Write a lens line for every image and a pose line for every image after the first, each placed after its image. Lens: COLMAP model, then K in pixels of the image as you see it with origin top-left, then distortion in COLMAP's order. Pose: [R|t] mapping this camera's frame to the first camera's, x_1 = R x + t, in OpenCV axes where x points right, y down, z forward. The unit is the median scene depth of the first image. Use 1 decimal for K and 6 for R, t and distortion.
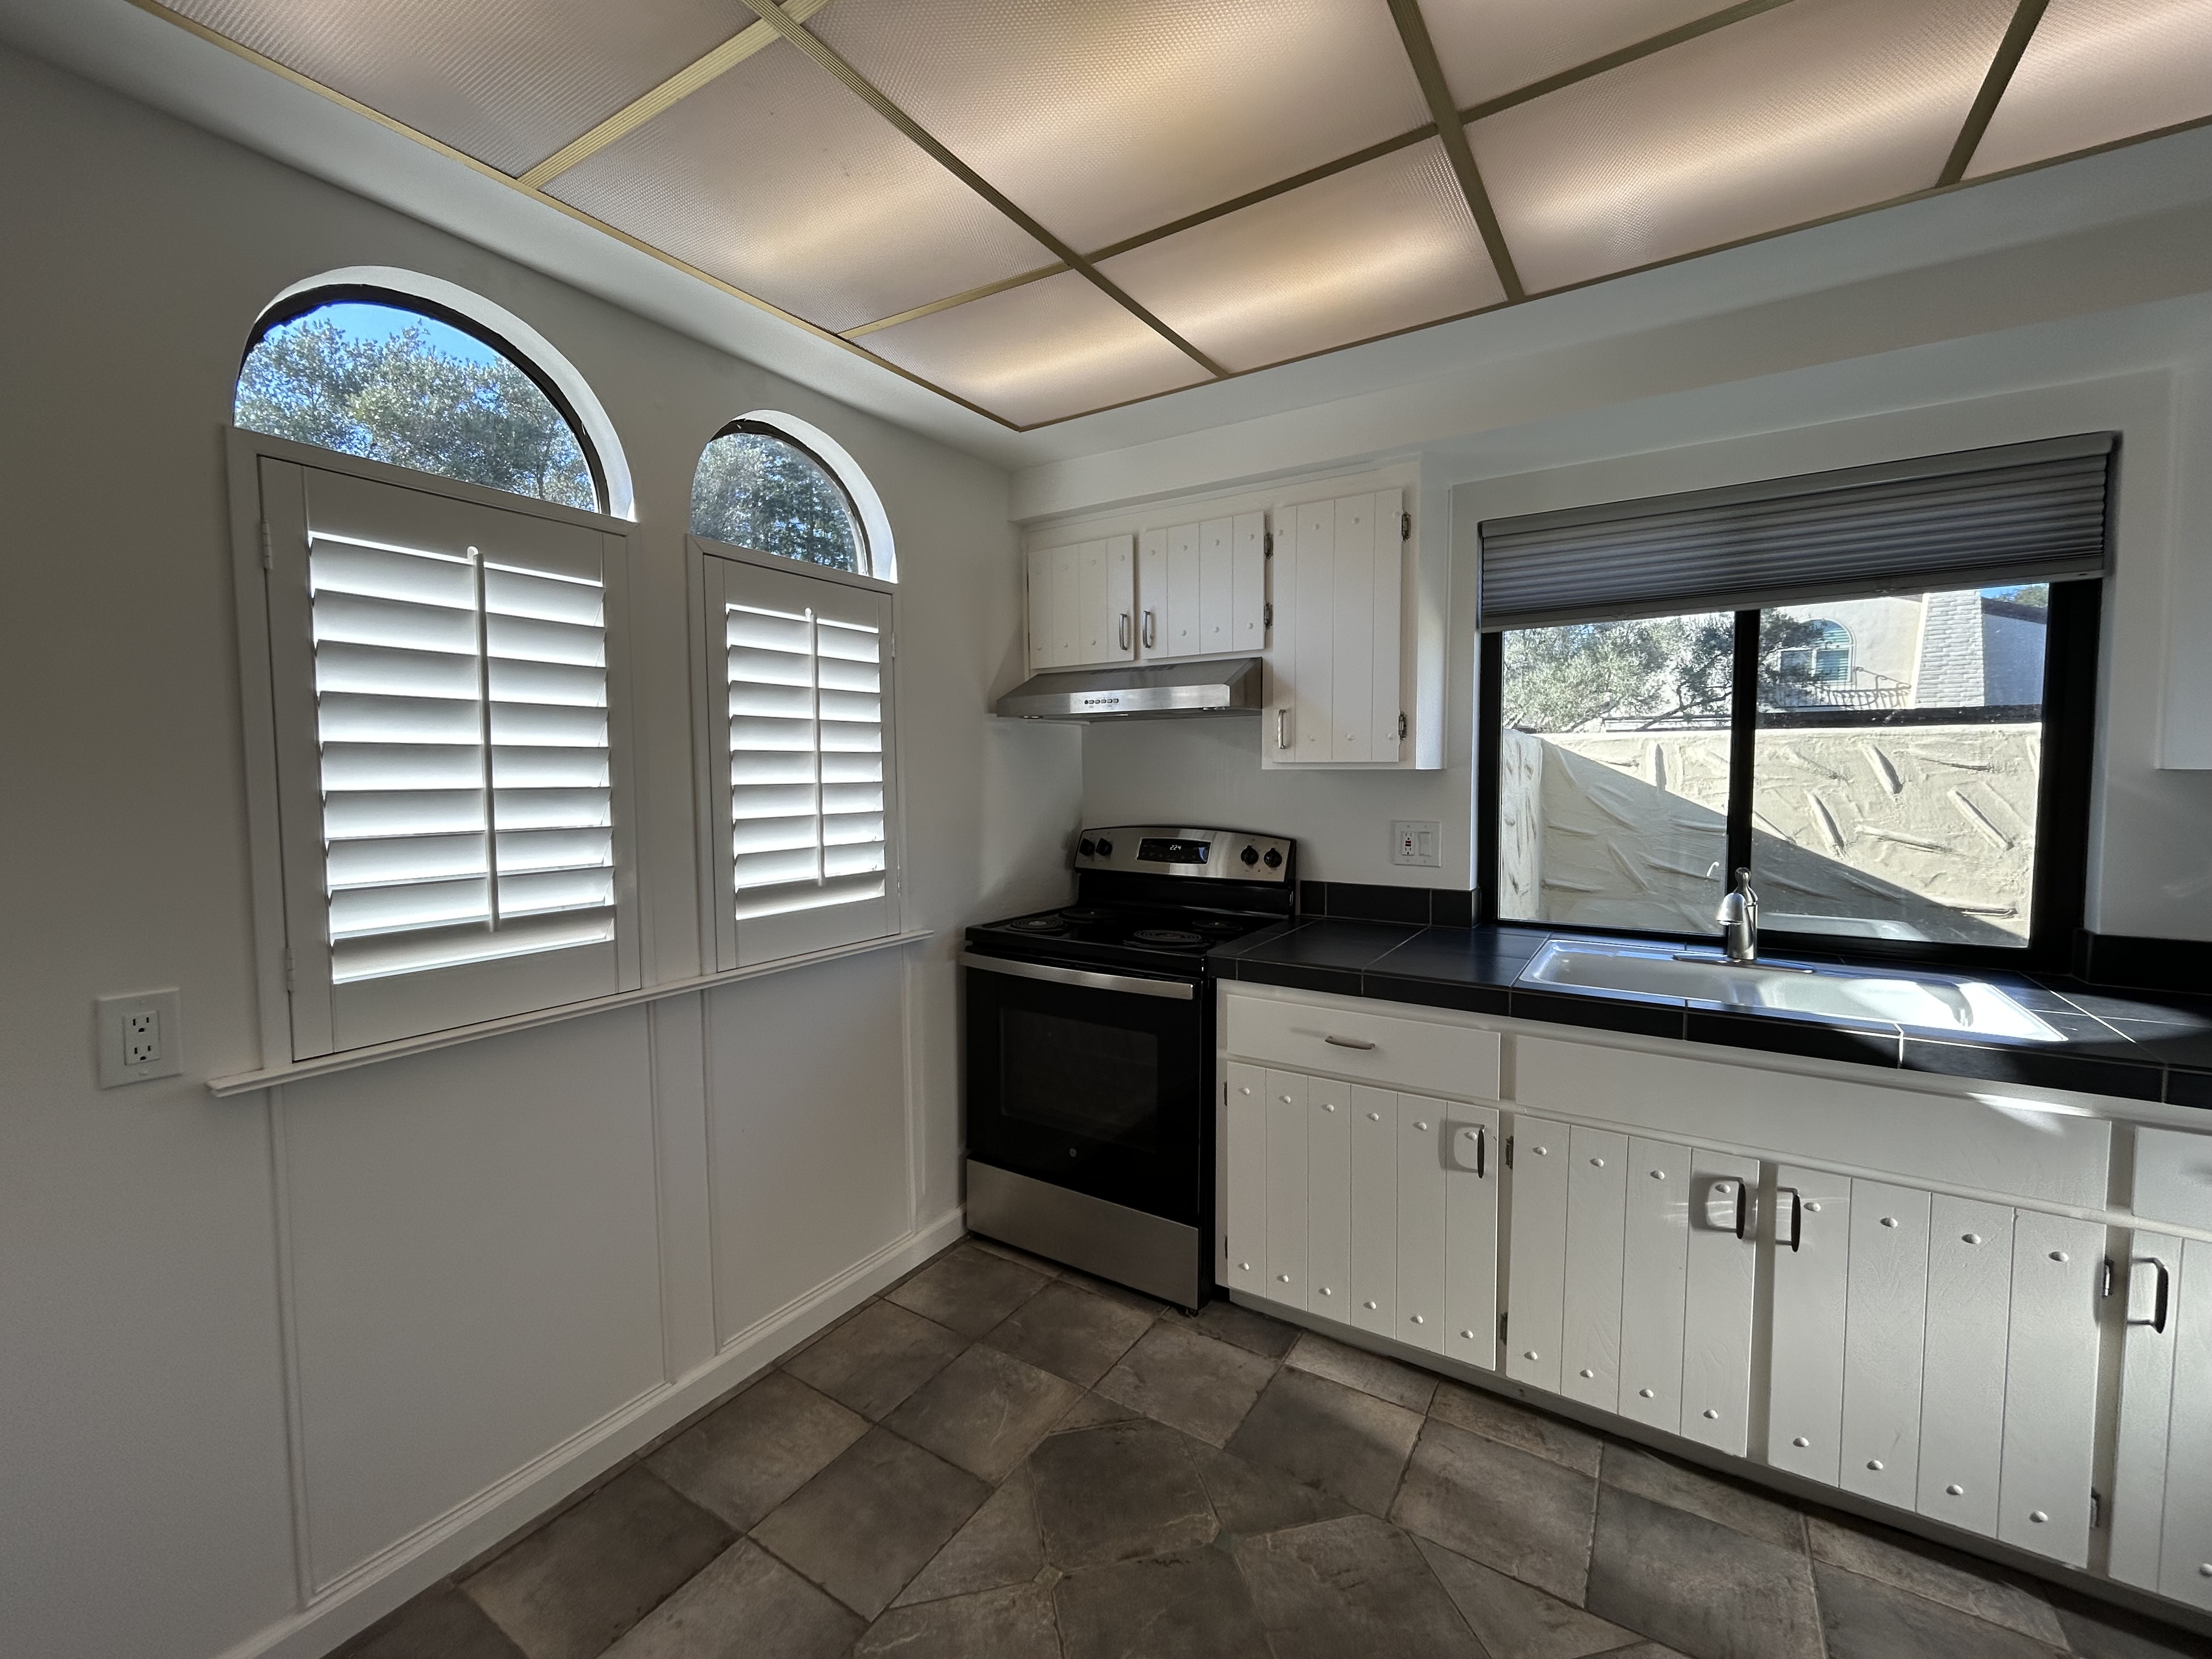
lens RADIAL K [[901.9, 0, 1100.0], [0, 901.9, 821.3], [0, 0, 1]] dist [-0.000043, 0.000979]
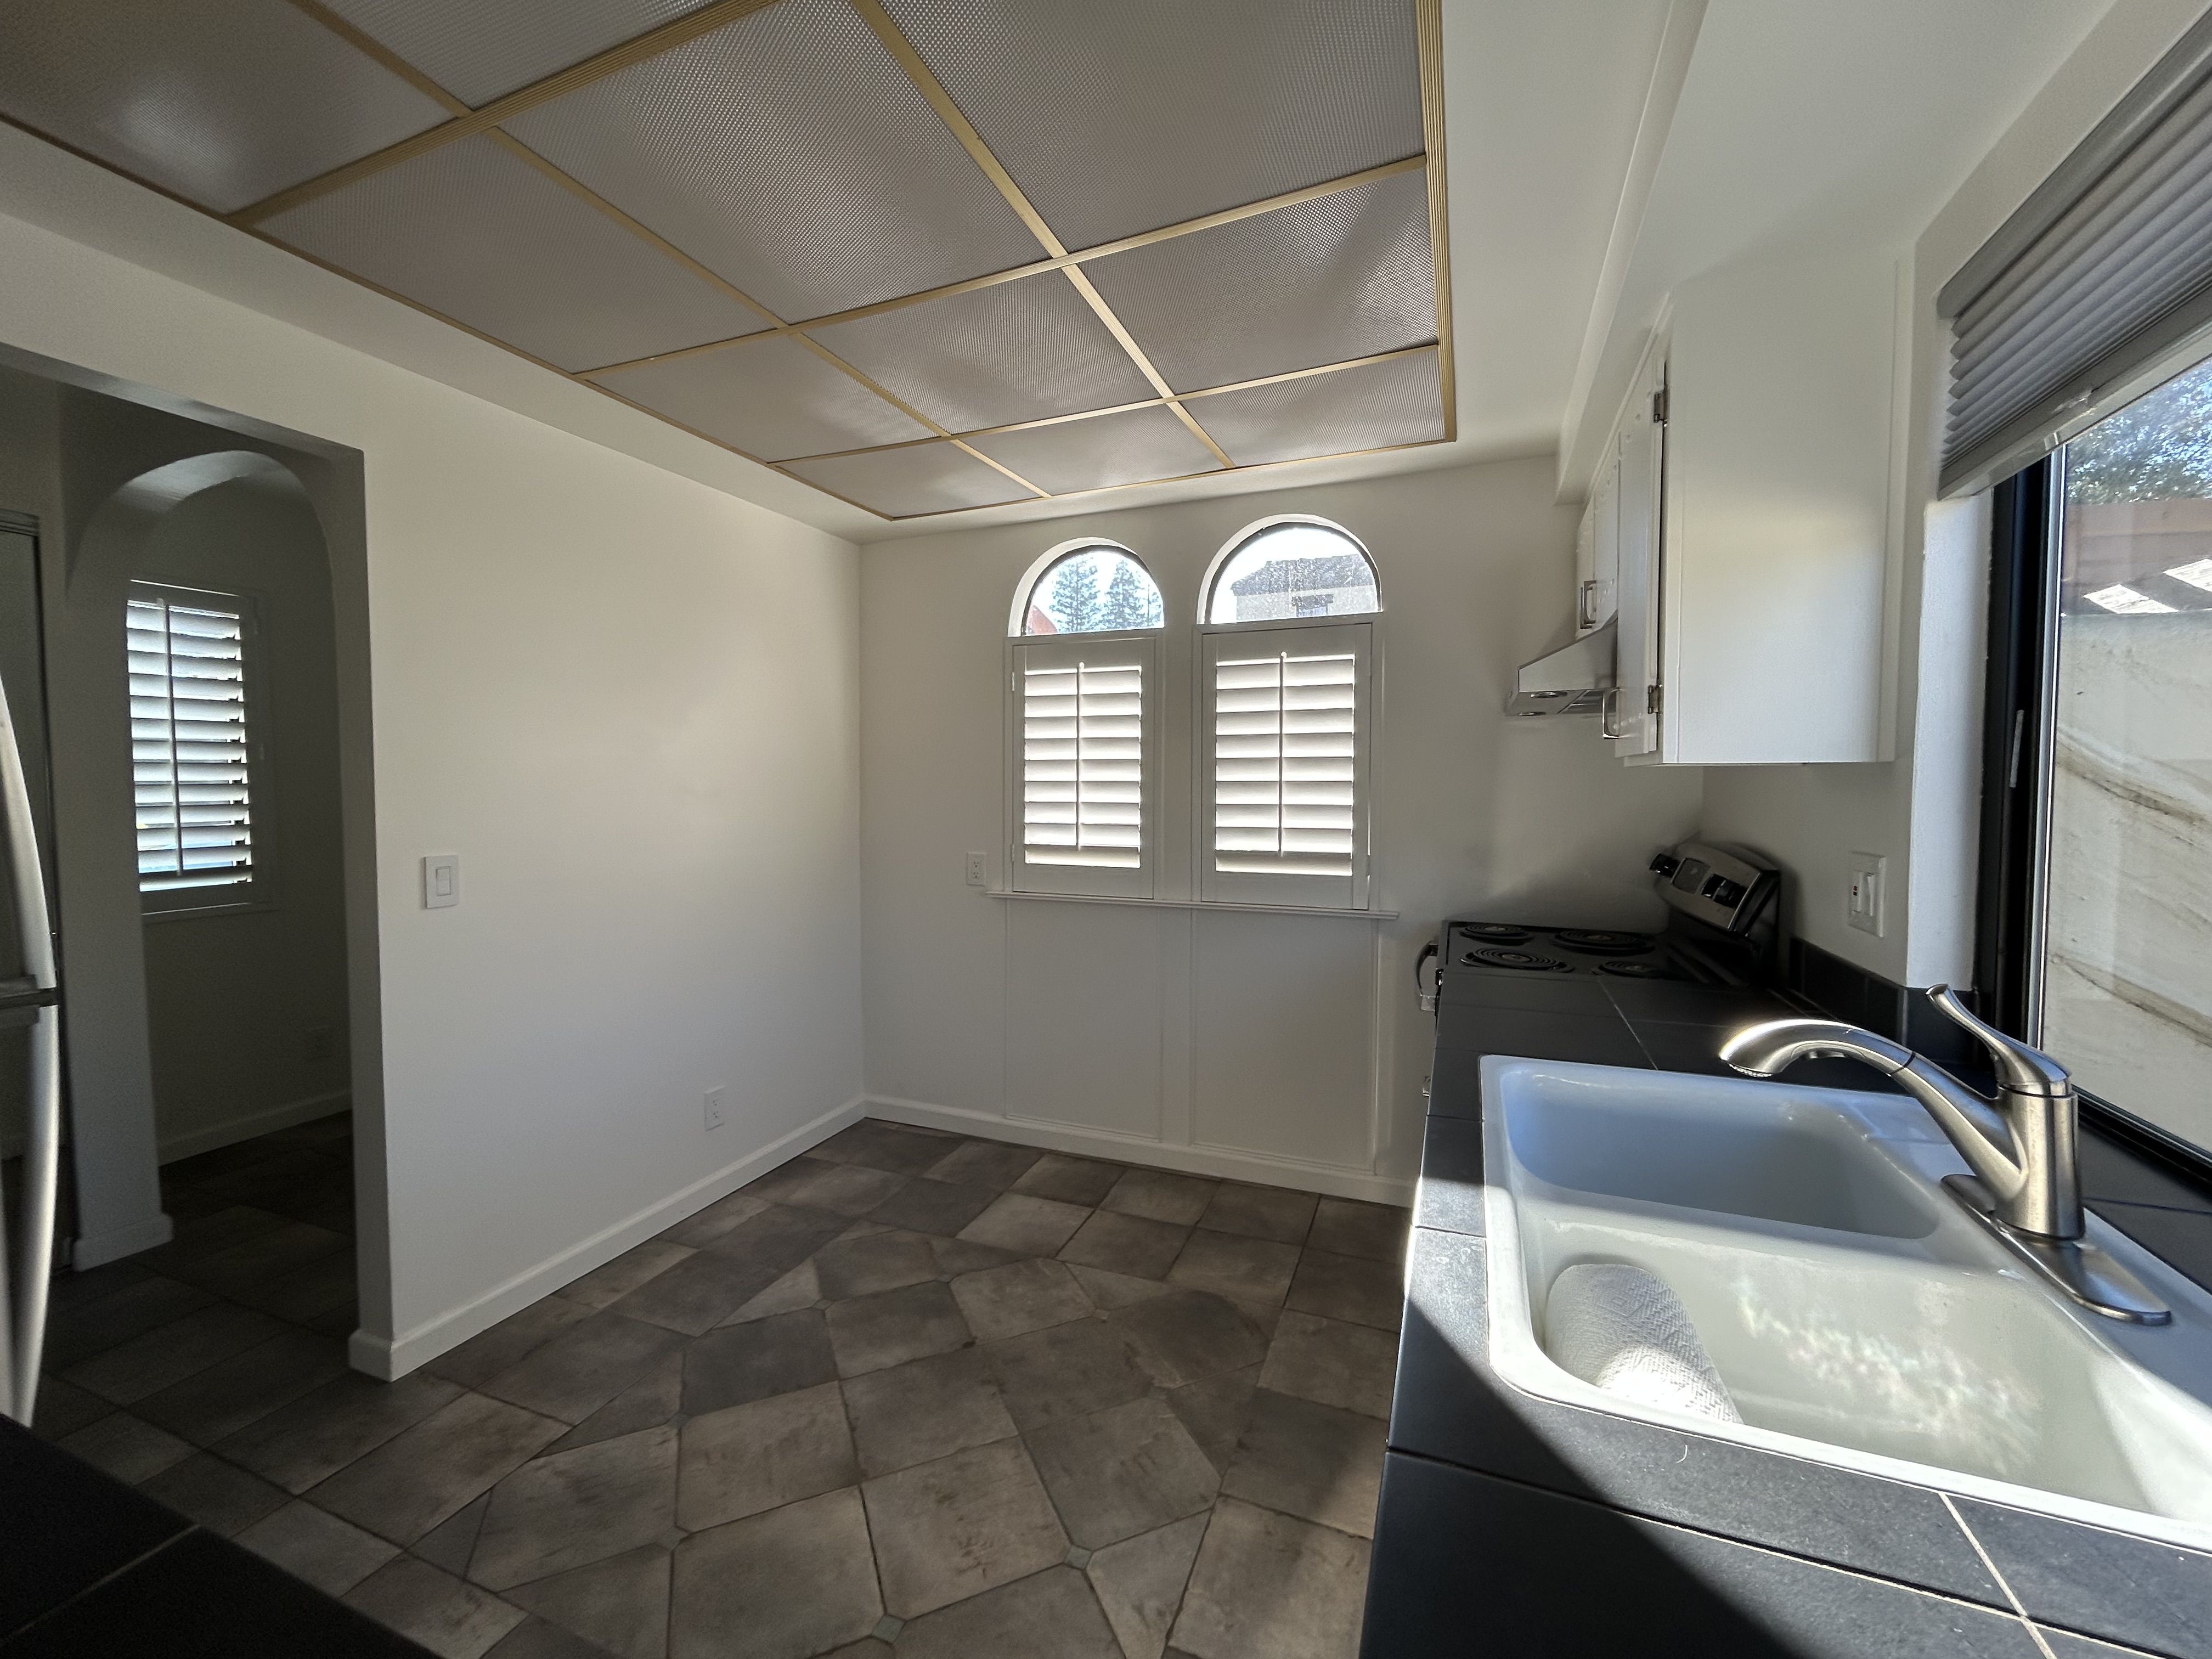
lens RADIAL K [[901.9, 0, 1100.0], [0, 901.9, 821.3], [0, 0, 1]] dist [-0.000043, 0.000979]
pose [[0.184701, 0.045835, -0.981725, 1.049667], [-0.058798, 0.997638, 0.035516, -0.014534], [0.981034, 0.051164, 0.186960, 0.526674]]
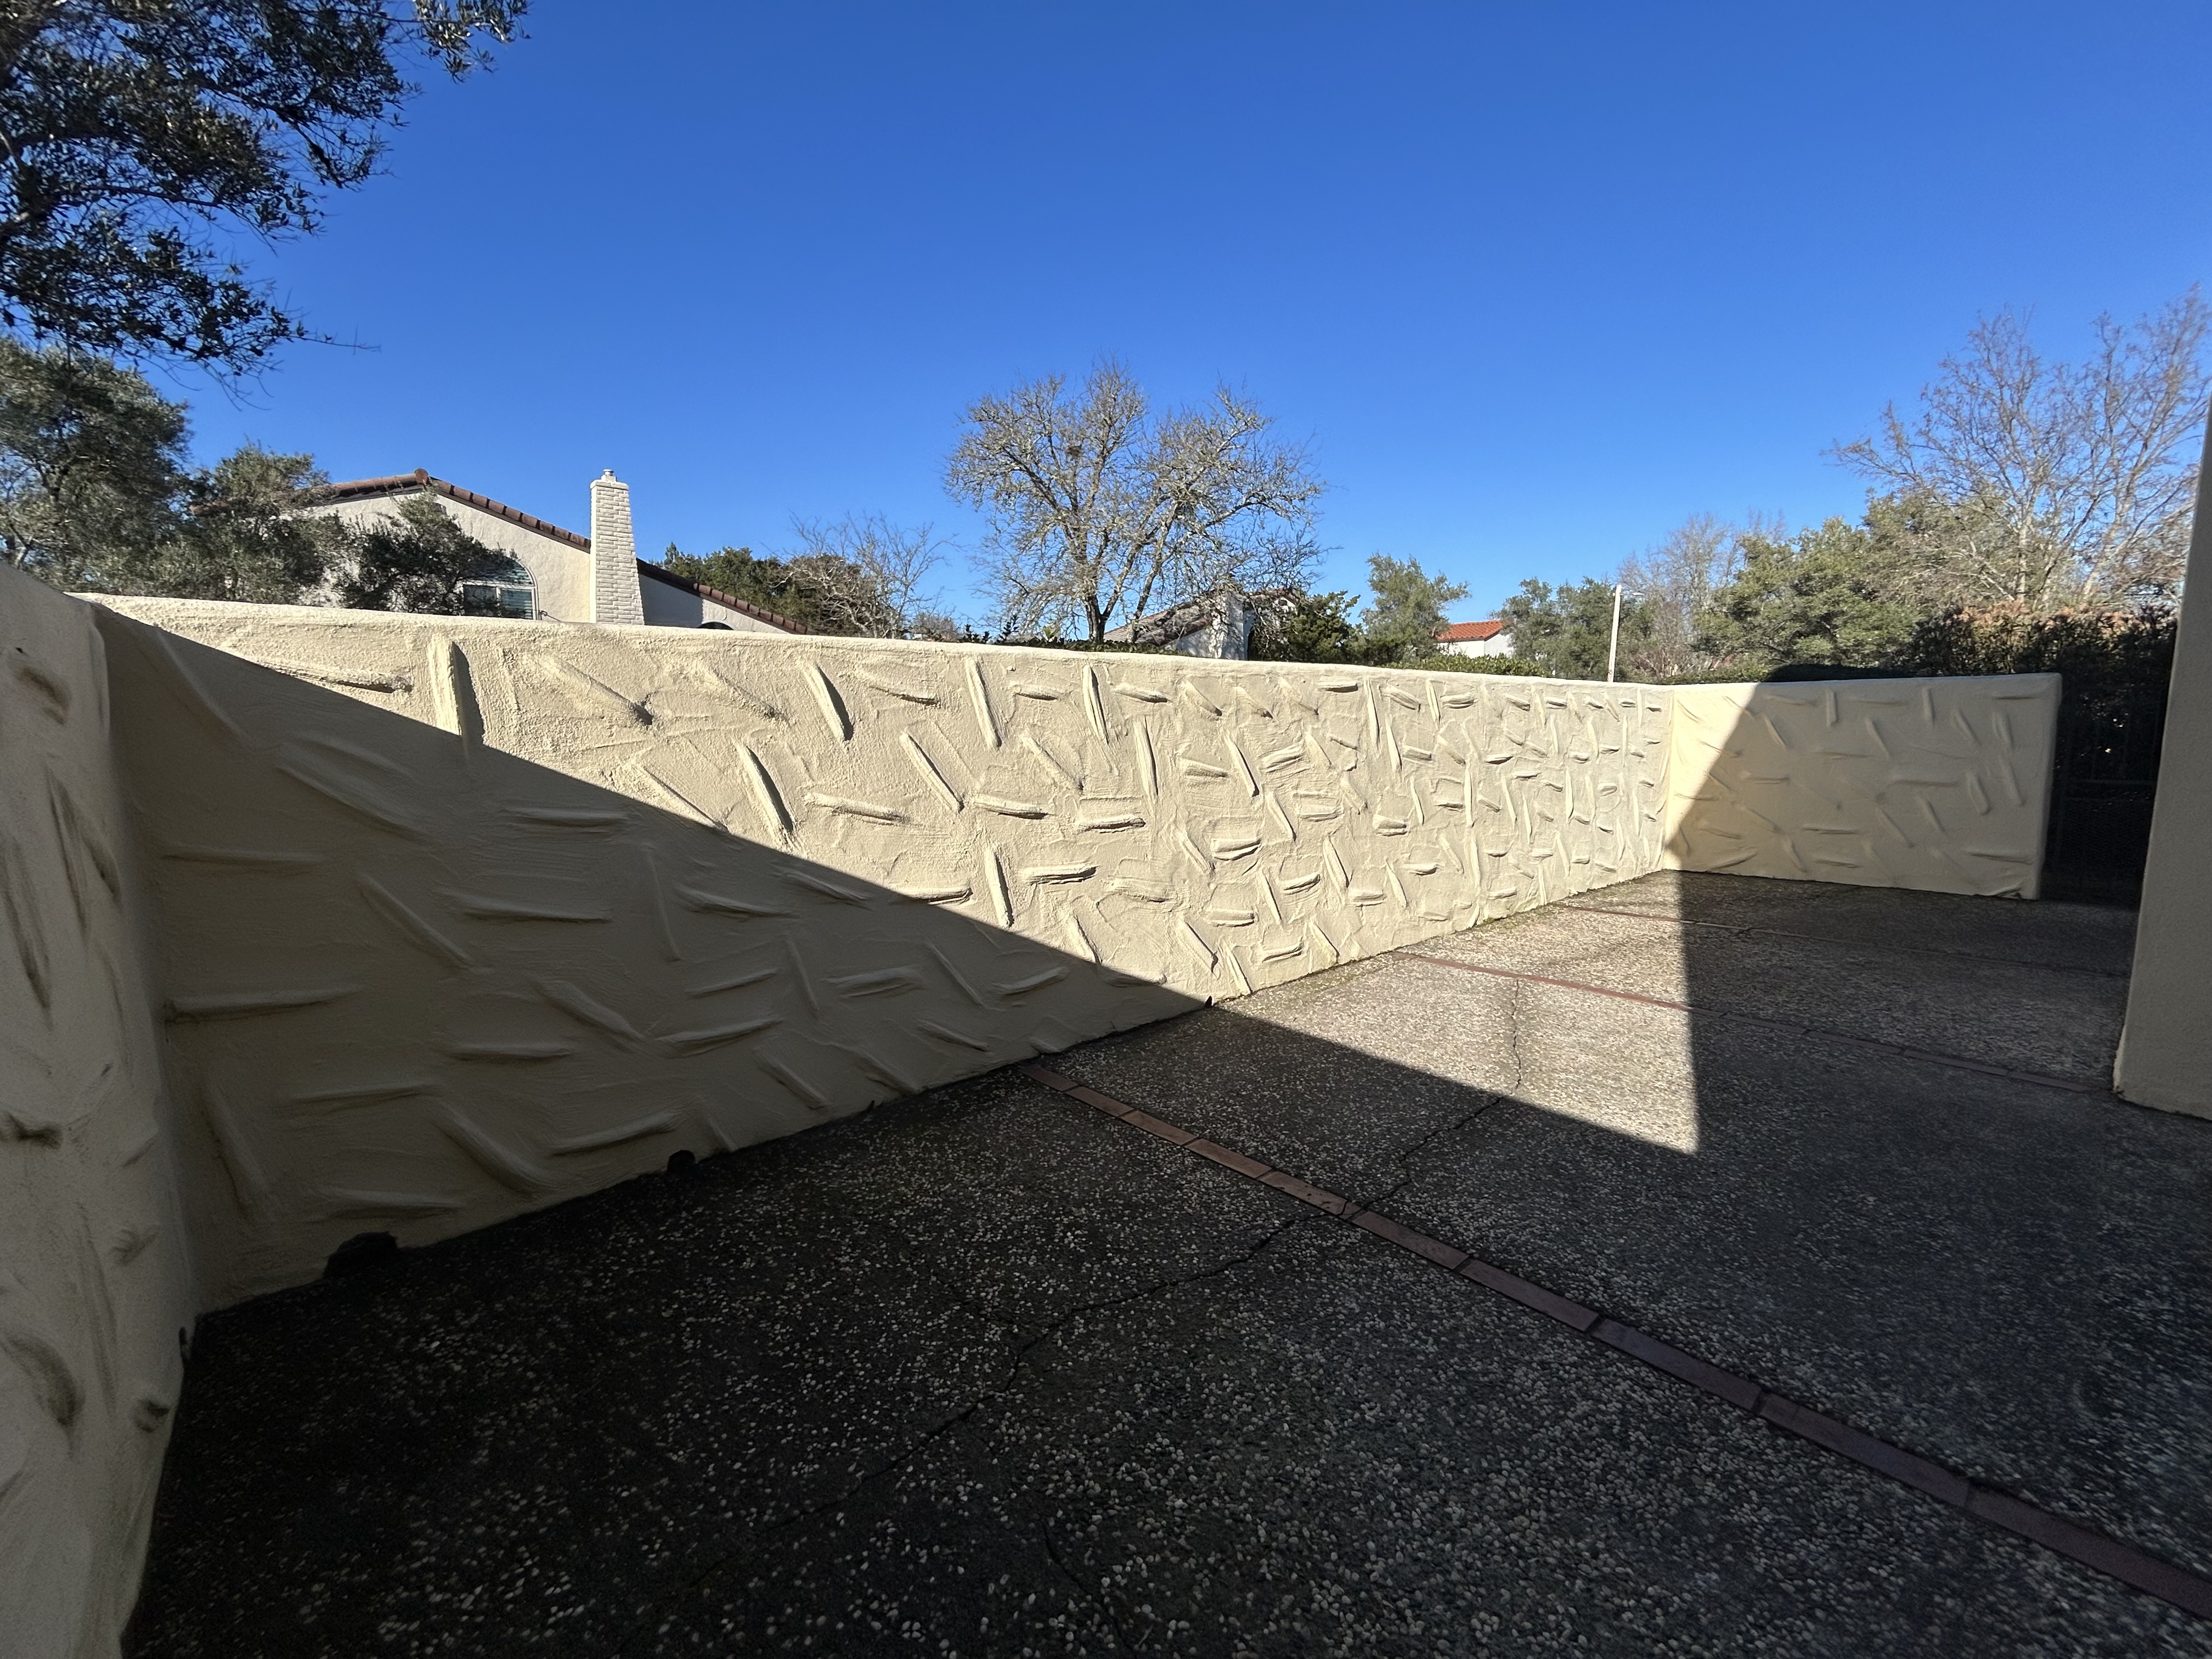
lens RADIAL K [[901.9, 0, 1100.0], [0, 901.9, 821.3], [0, 0, 1]] dist [-0.000043, 0.000979]
pose [[0.294197, -0.109549, 0.949446, 0.778957], [0.058545, 0.993609, 0.096504, -0.060718], [-0.953950, 0.027194, 0.298730, 1.566448]]
